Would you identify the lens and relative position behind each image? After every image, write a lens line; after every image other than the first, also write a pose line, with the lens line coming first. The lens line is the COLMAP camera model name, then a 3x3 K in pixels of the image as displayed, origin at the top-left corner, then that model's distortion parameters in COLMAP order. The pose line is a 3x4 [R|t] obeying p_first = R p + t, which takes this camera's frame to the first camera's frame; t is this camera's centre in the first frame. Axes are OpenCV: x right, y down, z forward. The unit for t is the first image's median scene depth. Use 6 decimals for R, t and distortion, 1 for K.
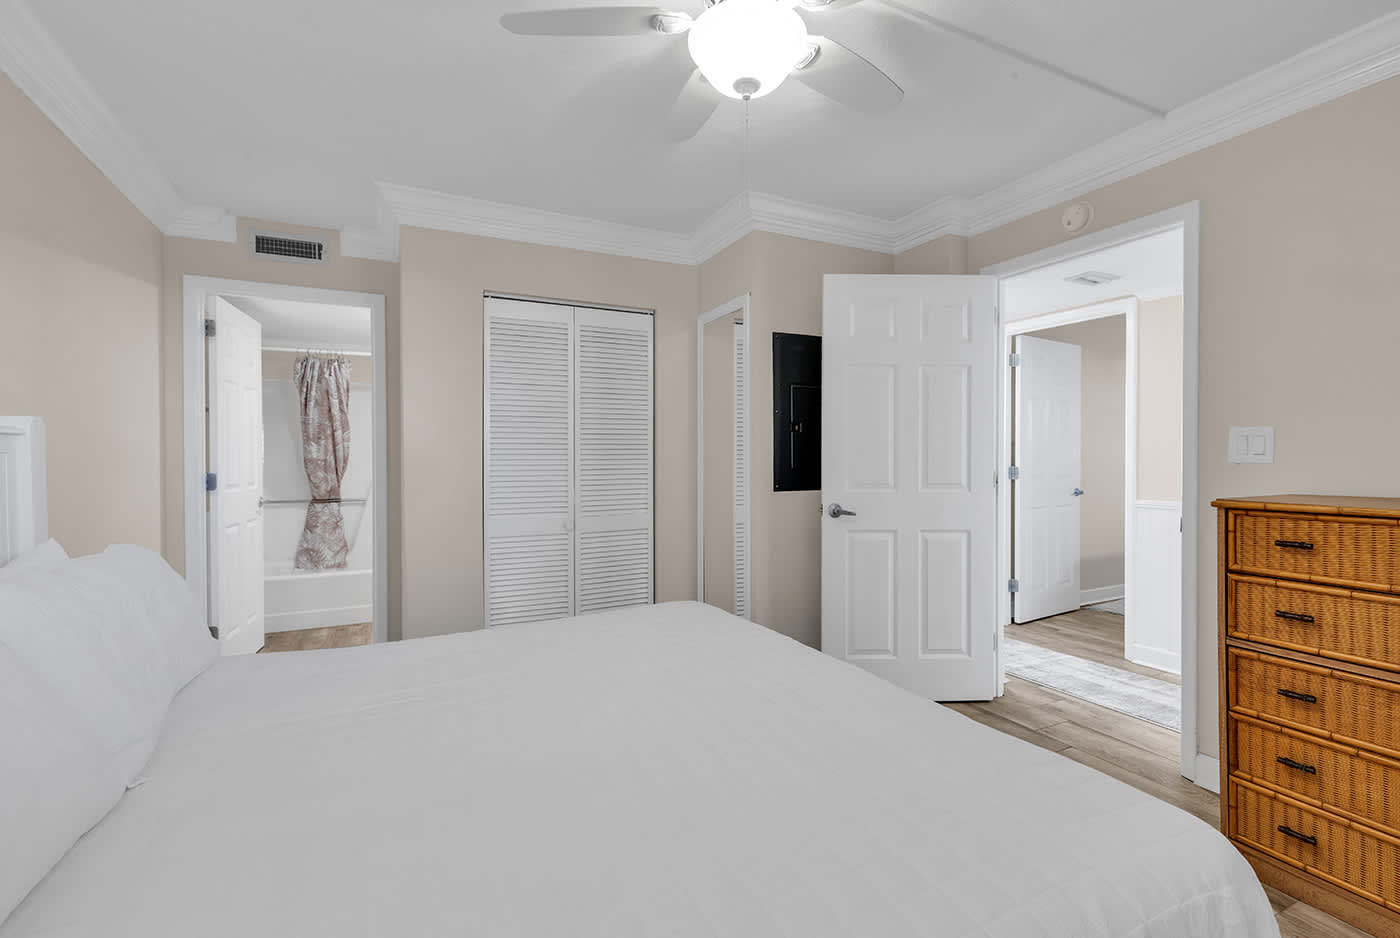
lens RADIAL K [[643.9, 0, 722.7], [0, 643.9, 456.6], [0, 0, 1]] dist [-0.000286, -0.000352]
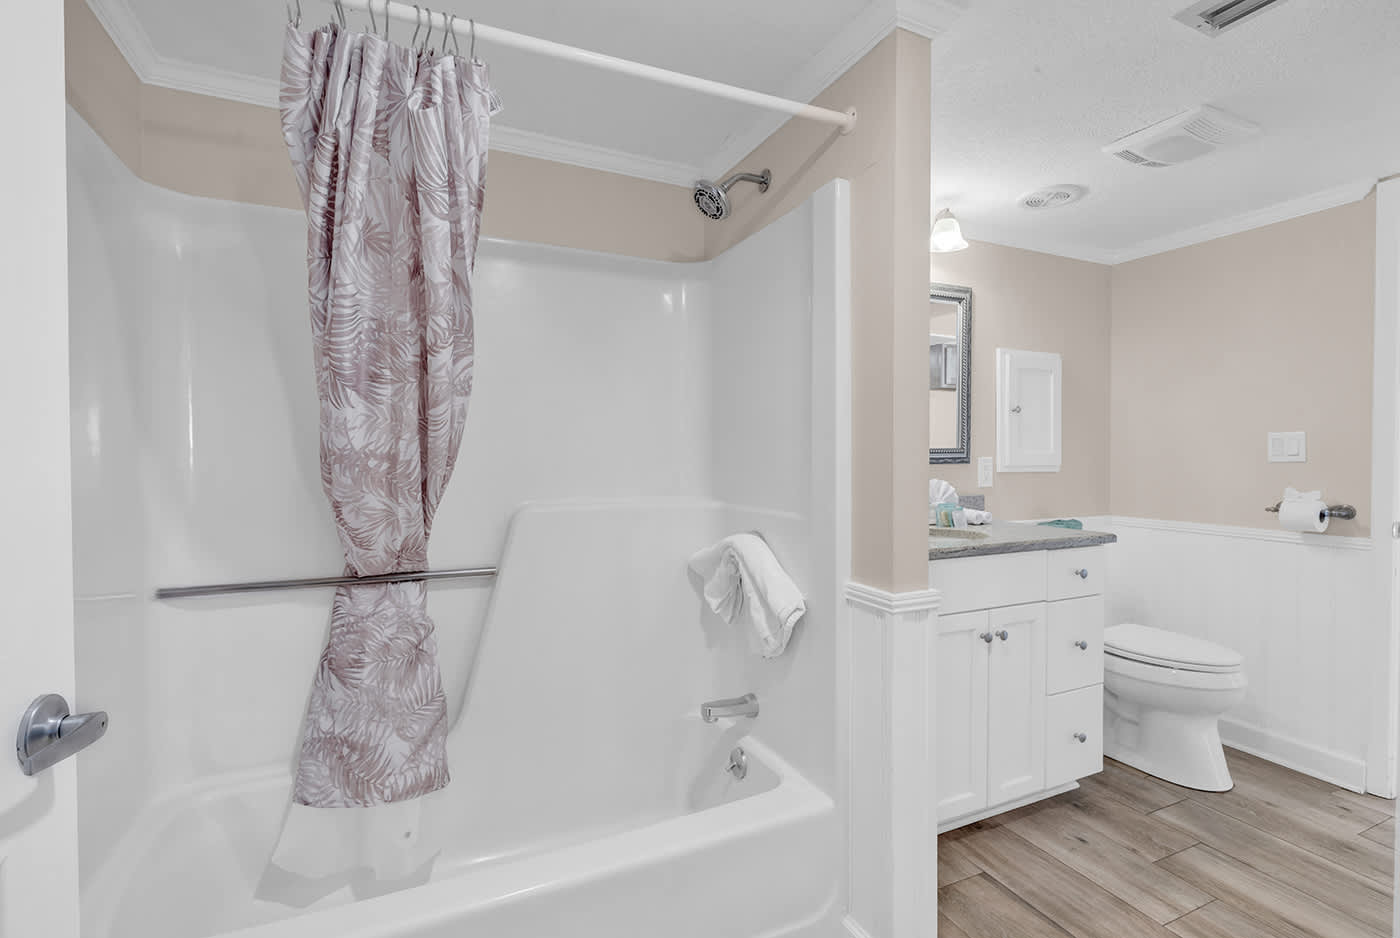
lens RADIAL K [[644.6, 0, 709.1], [0, 644.6, 459.1], [0, 0, 1]] dist [0.000692, -0.000422]
pose [[0.999673, 0.001462, -0.025522, -0.497644], [-0.001226, 0.999957, 0.009237, 0.004508], [0.025535, -0.009202, 0.999632, 0.758951]]
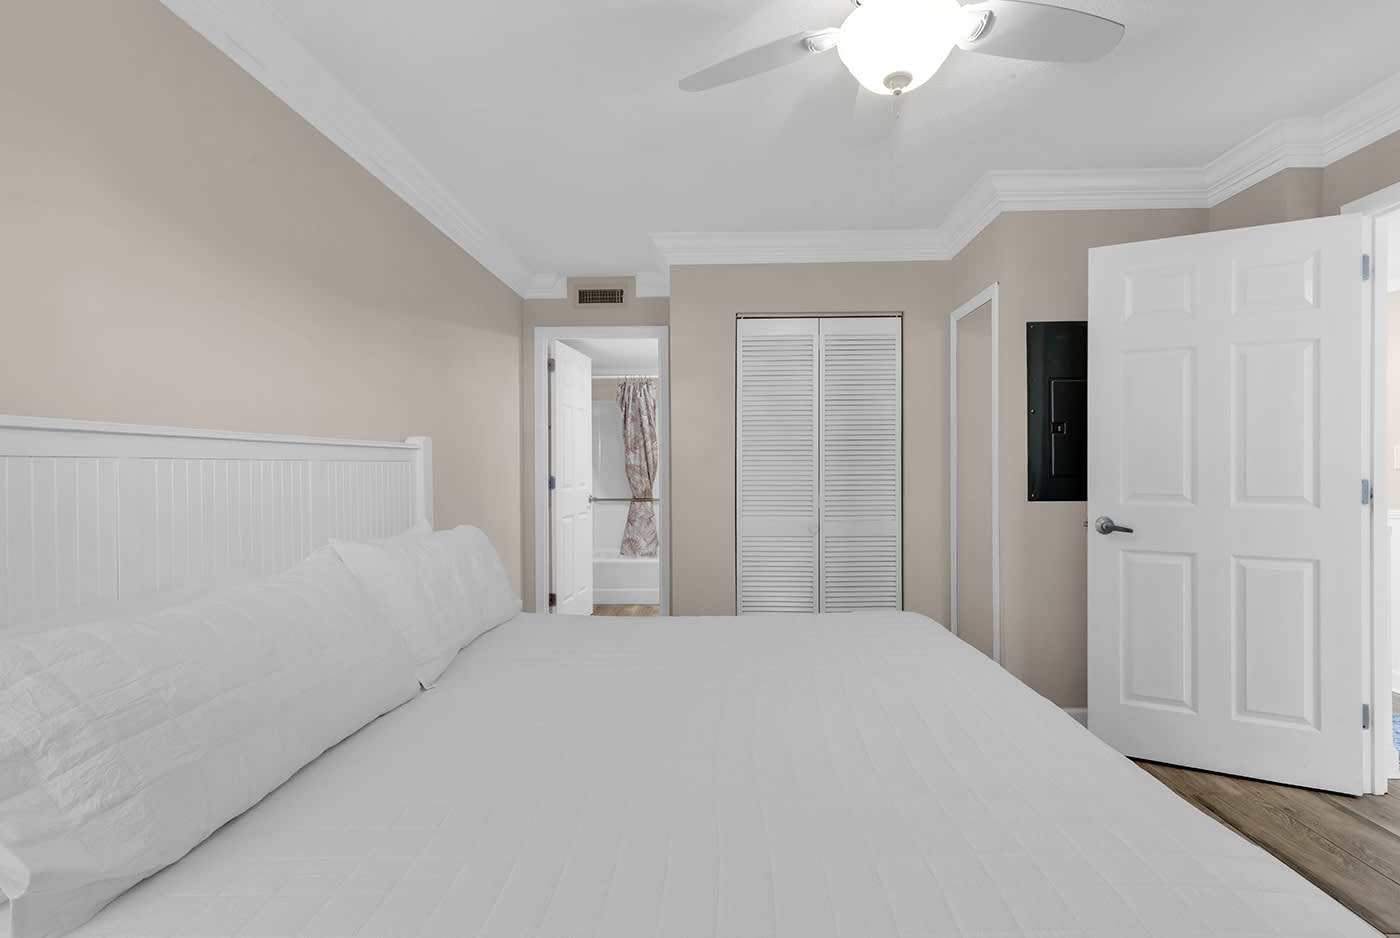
lens RADIAL K [[644.6, 0, 709.1], [0, 644.6, 459.1], [0, 0, 1]] dist [0.000692, -0.000422]
pose [[0.875729, -0.004837, -0.482779, 0.085131], [0.002034, 0.999978, -0.006330, 0.000562], [0.482799, 0.004561, 0.875720, 0.004099]]
